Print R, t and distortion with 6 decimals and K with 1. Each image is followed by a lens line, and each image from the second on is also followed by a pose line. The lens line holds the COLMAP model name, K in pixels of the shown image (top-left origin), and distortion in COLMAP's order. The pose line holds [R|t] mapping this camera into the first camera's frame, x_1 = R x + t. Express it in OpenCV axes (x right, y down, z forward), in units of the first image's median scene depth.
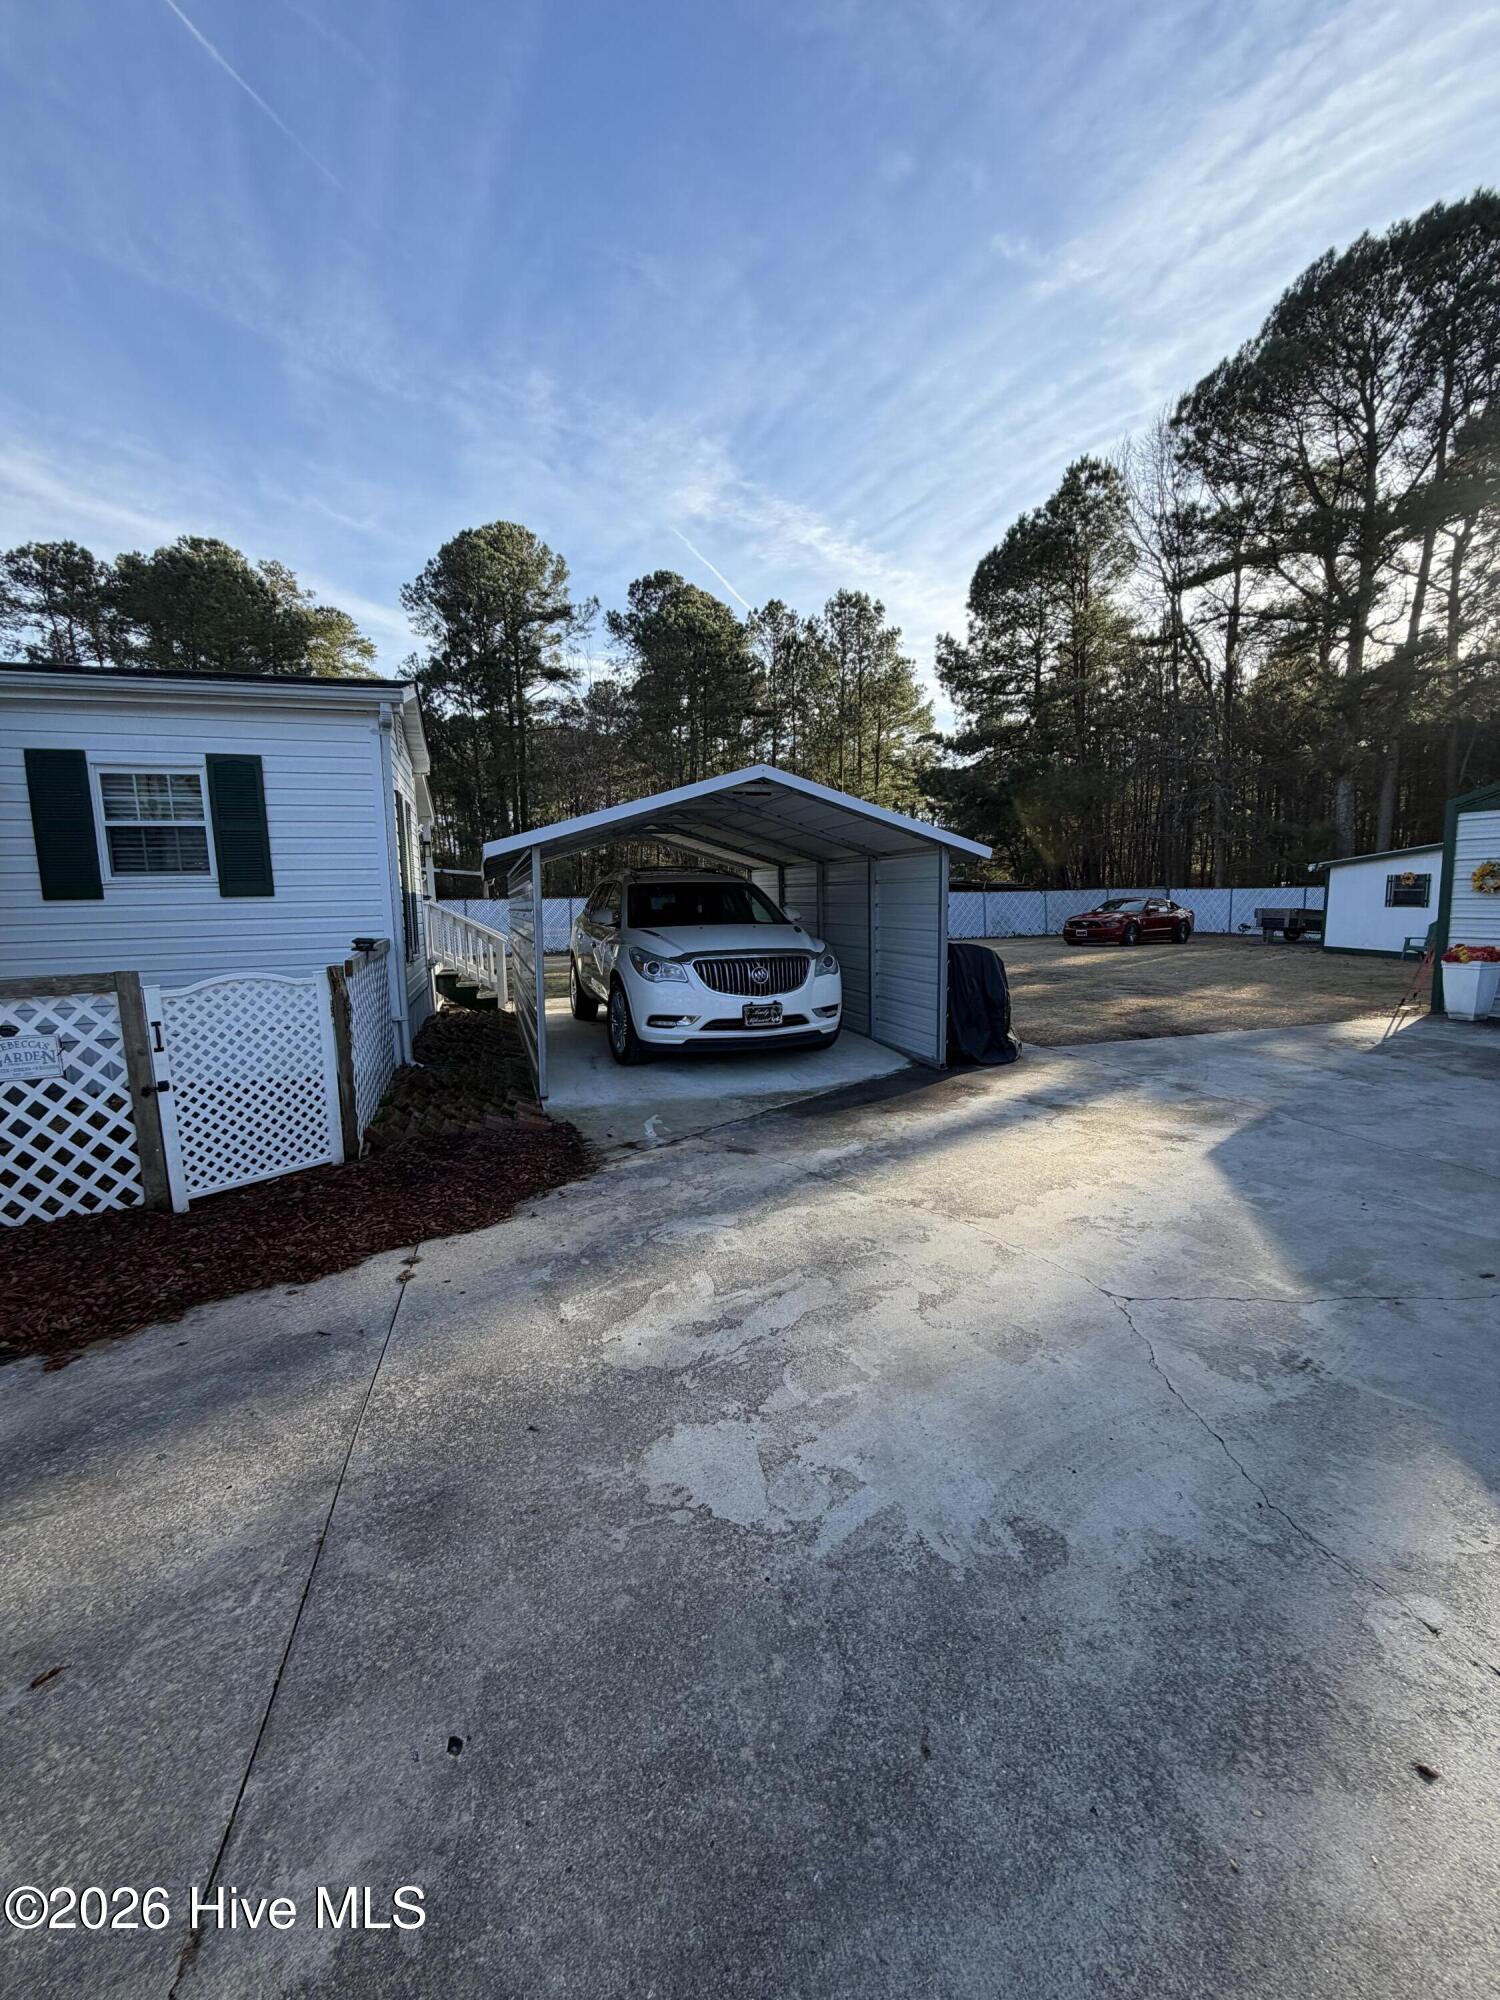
lens RADIAL K [[797.7, 0, 742.2], [0, 797.7, 991.9], [0, 0, 1]] dist [0.000902, -0.001049]
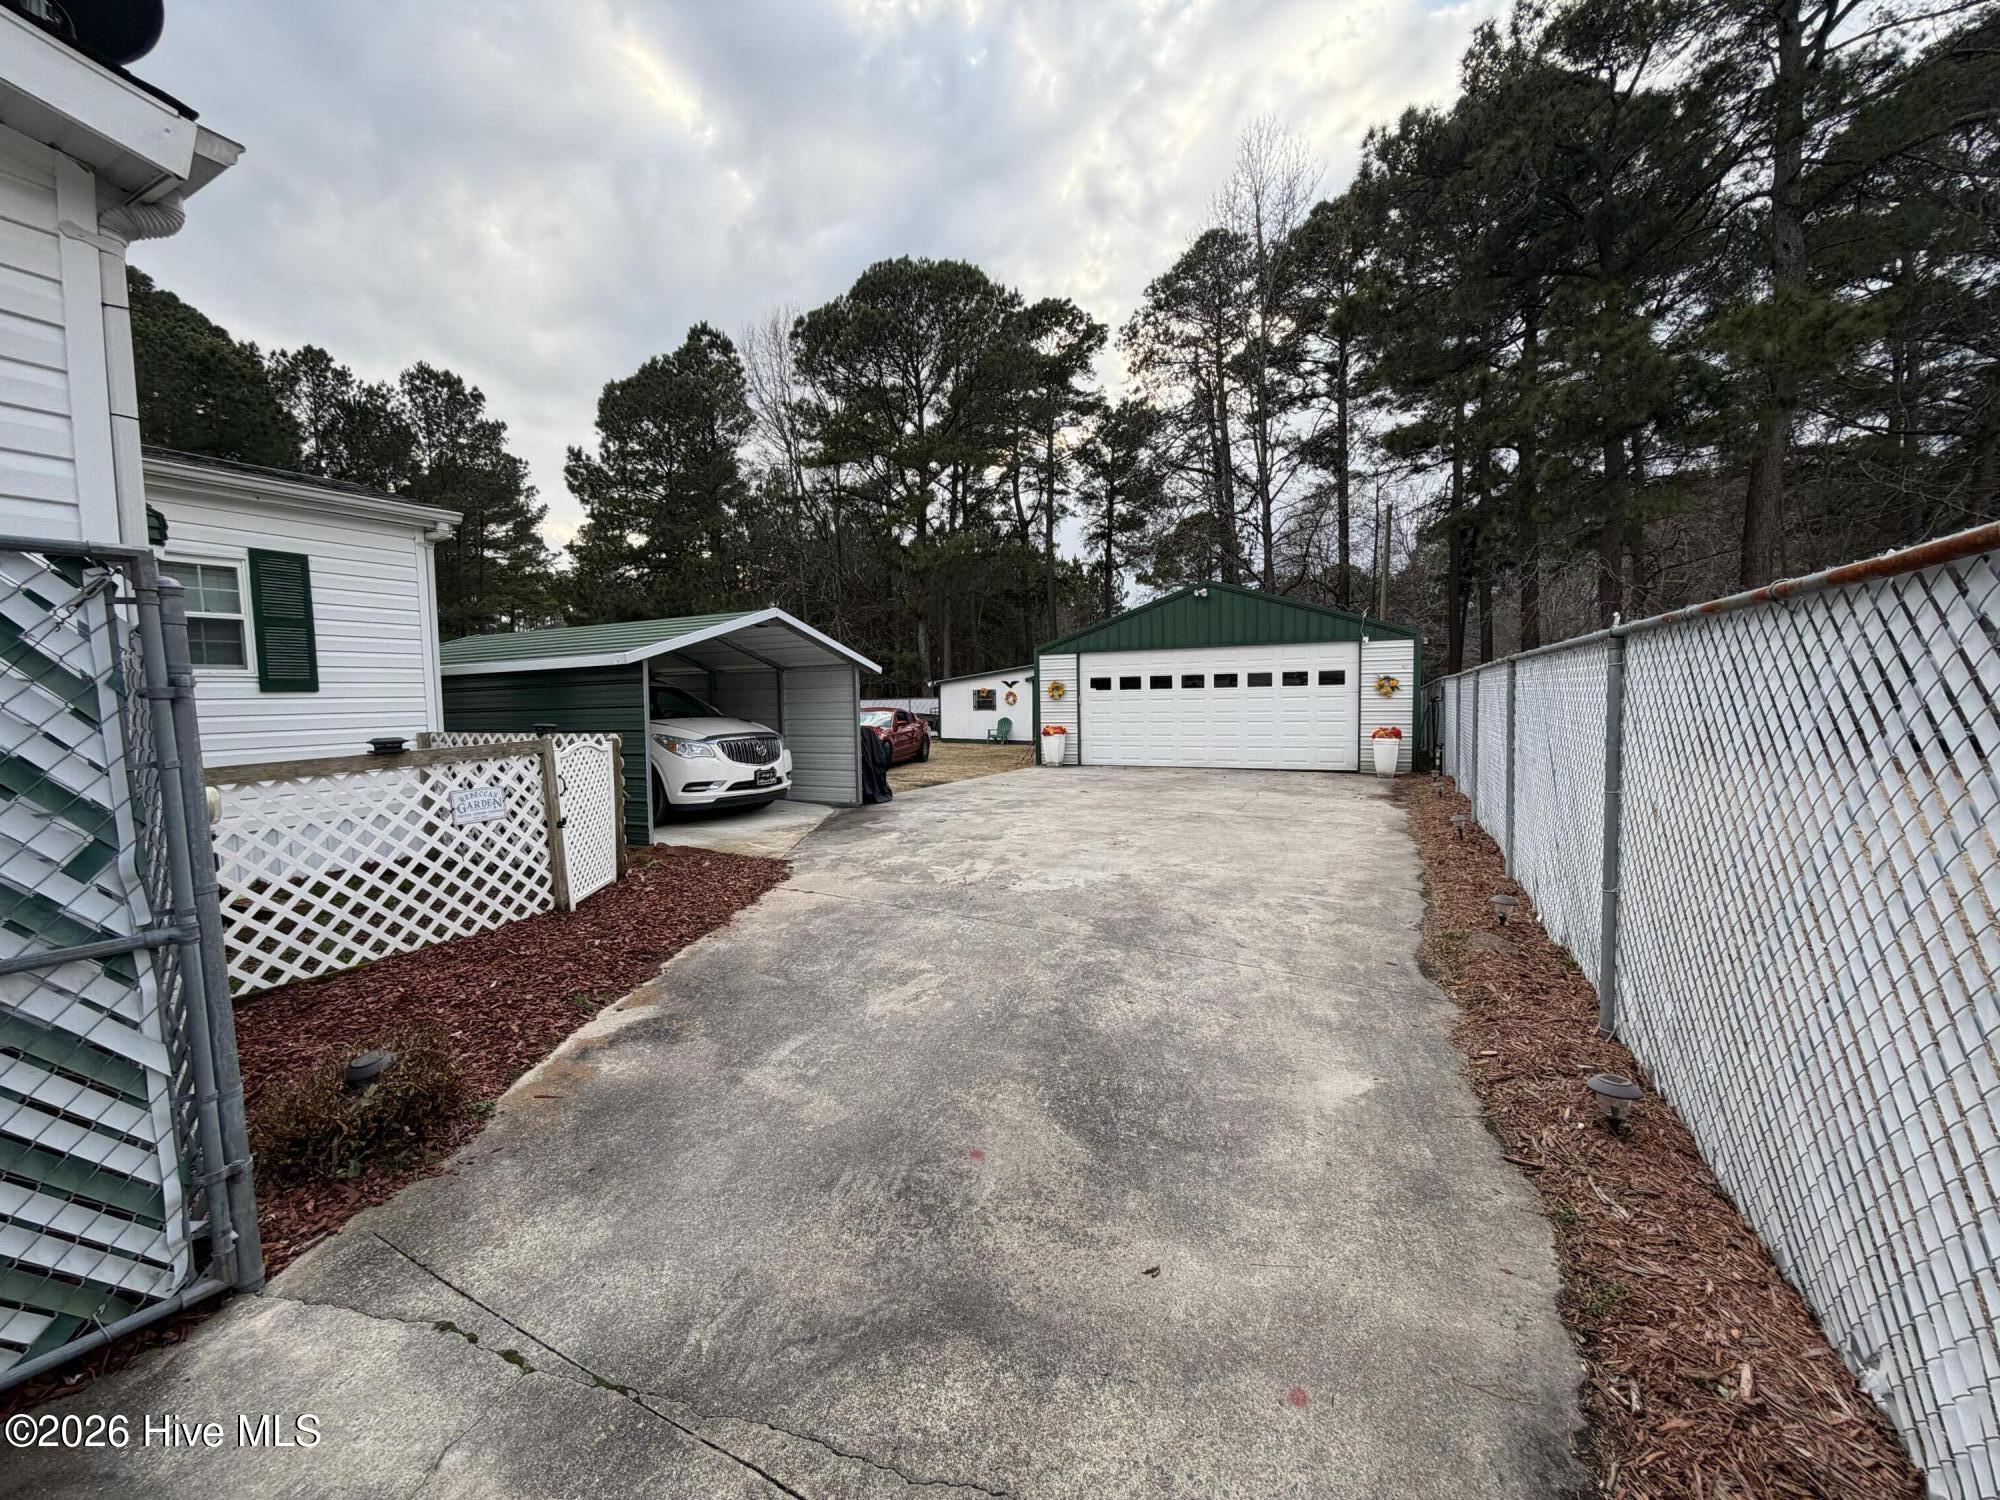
lens RADIAL K [[797.7, 0, 993.4], [0, 797.7, 758.8], [0, 0, 1]] dist [0.000902, -0.001049]
pose [[0.710834, -0.049102, 0.701643, -0.253361], [0.090347, 0.995671, -0.021851, 0.023514], [-0.697533, 0.078924, 0.712193, -0.114729]]
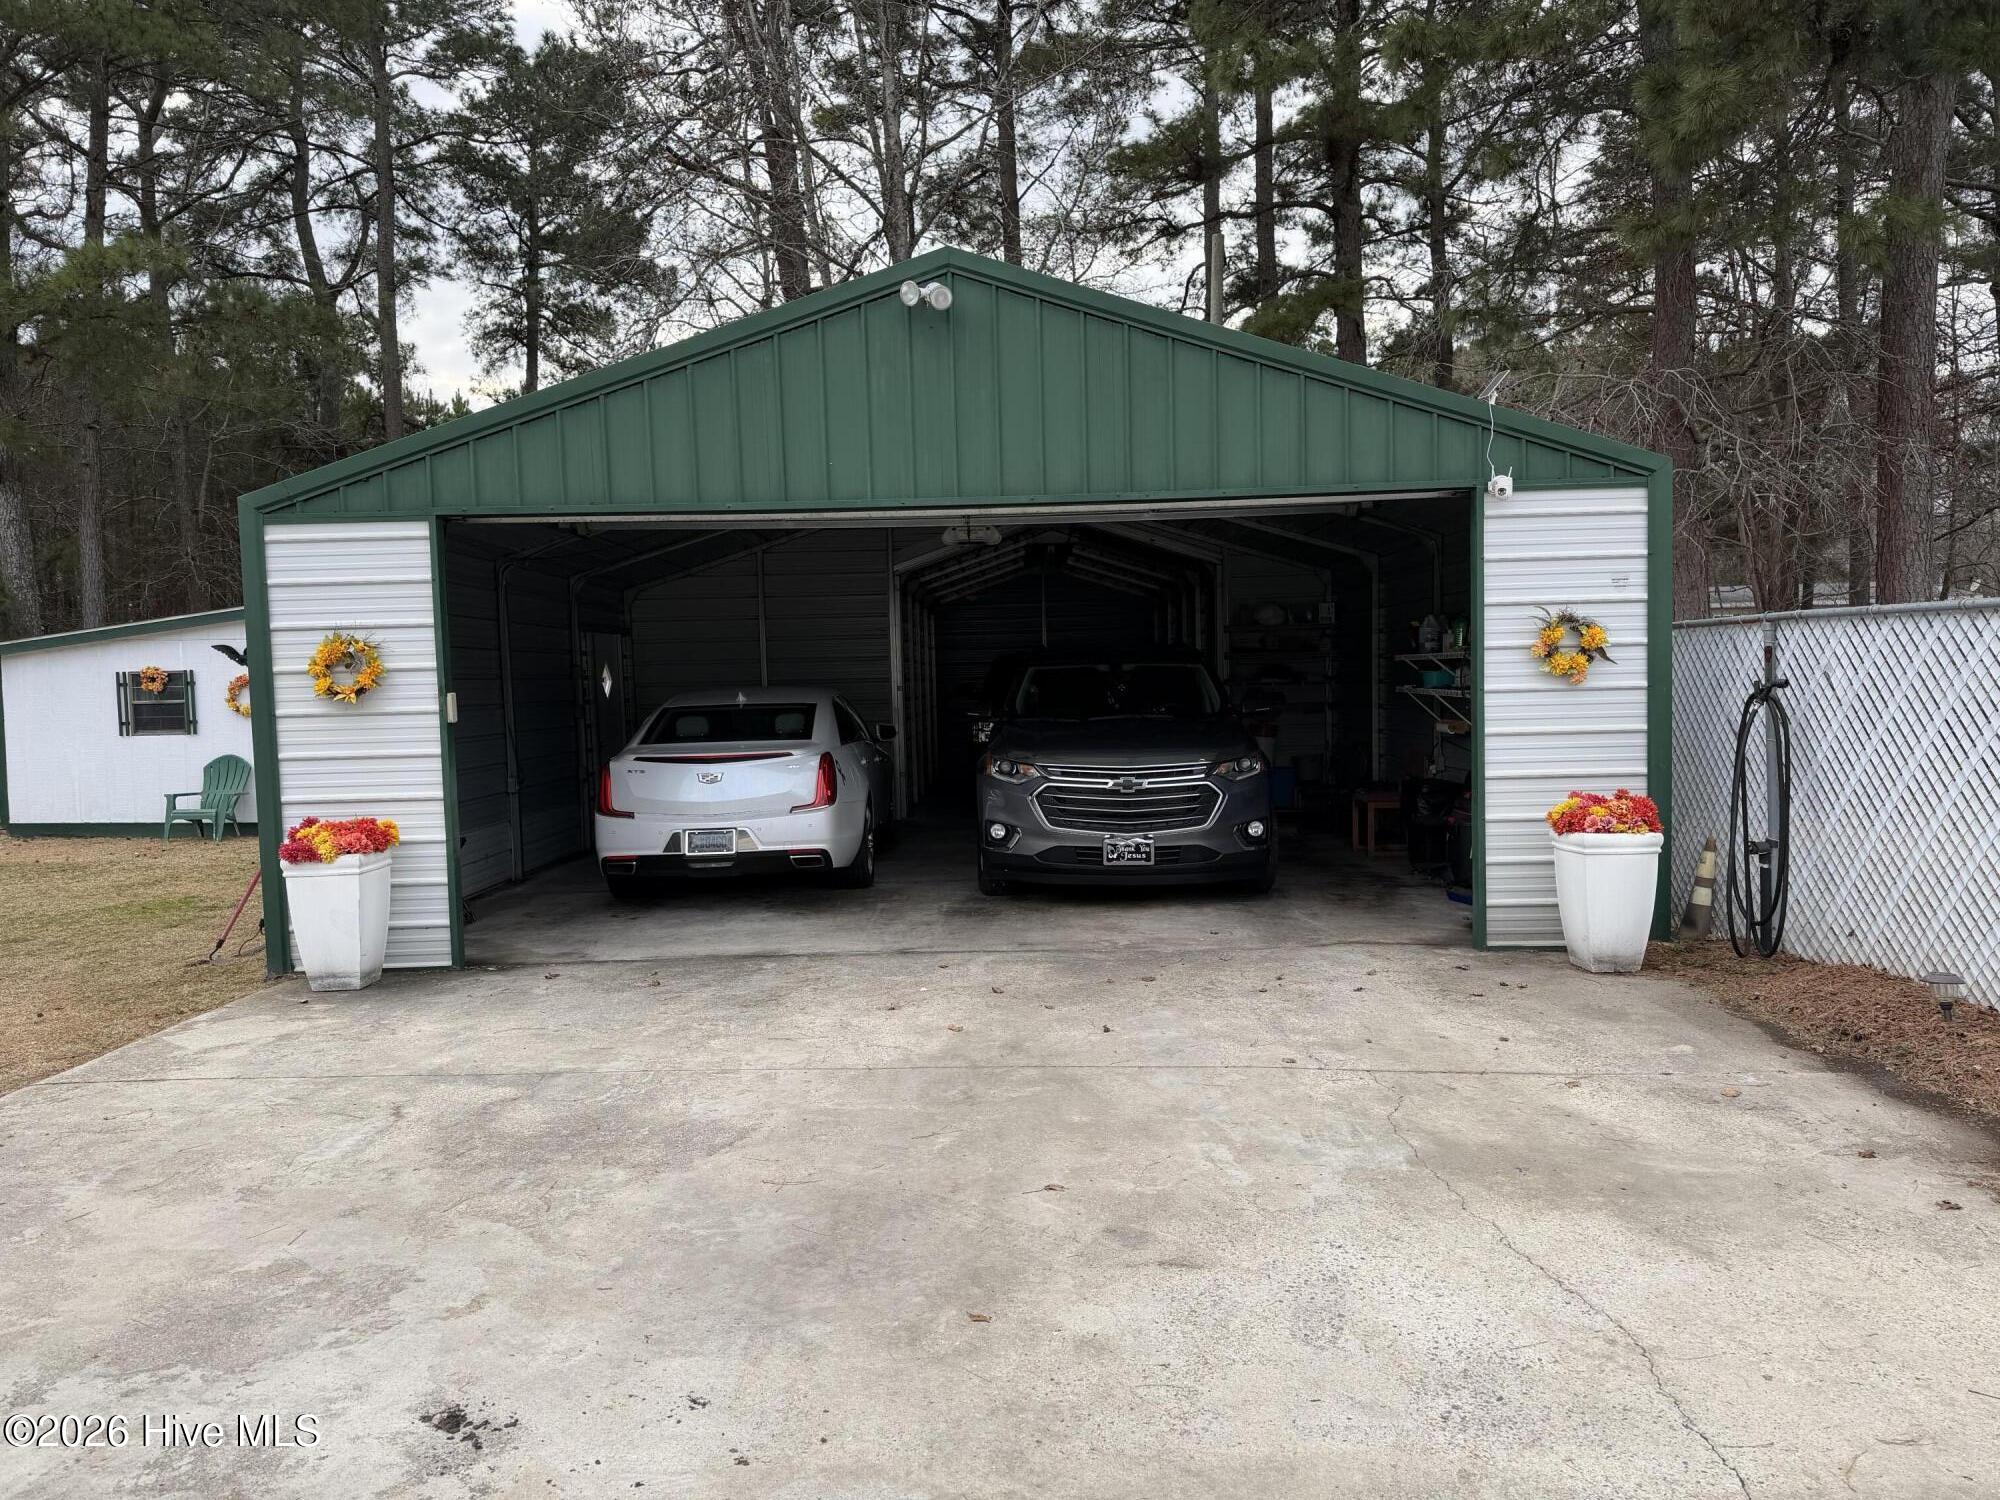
lens RADIAL K [[1398.8, 0, 998.4], [0, 1398.8, 743.5], [0, 0, 1]] dist [0.081407, -0.087176]
pose [[0.327658, -0.041145, 0.943900, 0.148763], [0.135792, 0.990729, -0.003952, -0.024141], [-0.934987, 0.129469, 0.330208, 0.197785]]
